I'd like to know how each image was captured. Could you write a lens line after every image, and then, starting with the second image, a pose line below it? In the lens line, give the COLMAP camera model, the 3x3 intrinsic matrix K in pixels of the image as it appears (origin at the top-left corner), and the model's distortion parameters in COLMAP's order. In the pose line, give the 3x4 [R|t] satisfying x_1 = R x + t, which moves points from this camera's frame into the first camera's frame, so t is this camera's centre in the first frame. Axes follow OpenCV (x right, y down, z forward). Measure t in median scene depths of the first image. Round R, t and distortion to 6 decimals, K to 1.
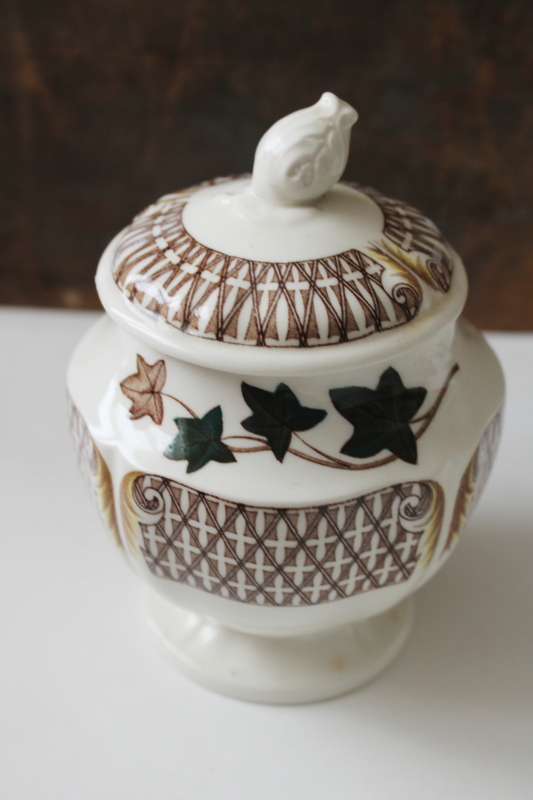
lens RADIAL K [[1286.8, 0, 266.5], [0, 1286.8, 400.0], [0, 0, 1]] dist [-0.046663, -0.054844]
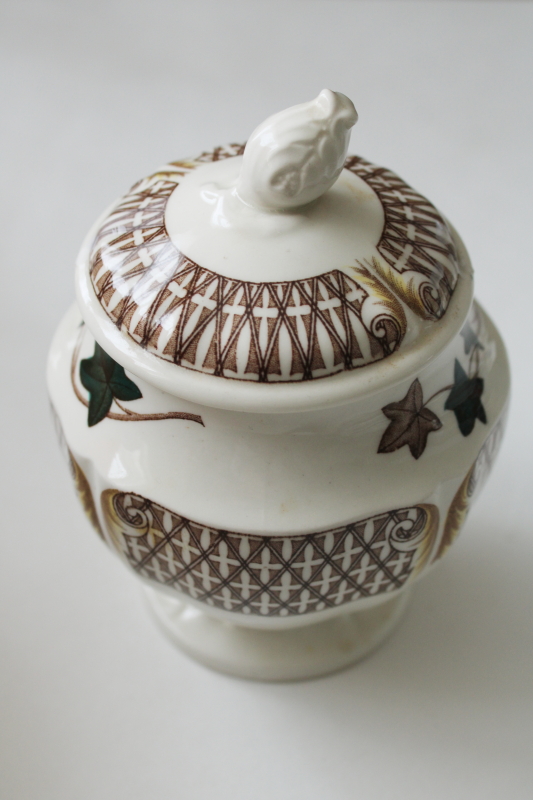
lens RADIAL K [[1286.8, 0, 266.5], [0, 1286.8, 400.0], [0, 0, 1]] dist [-0.046663, -0.054844]
pose [[0.986881, 0.104958, -0.122675, 0.143859], [-0.080138, 0.978089, 0.192144, -0.203437], [0.140154, -0.179793, 0.973669, 0.089448]]
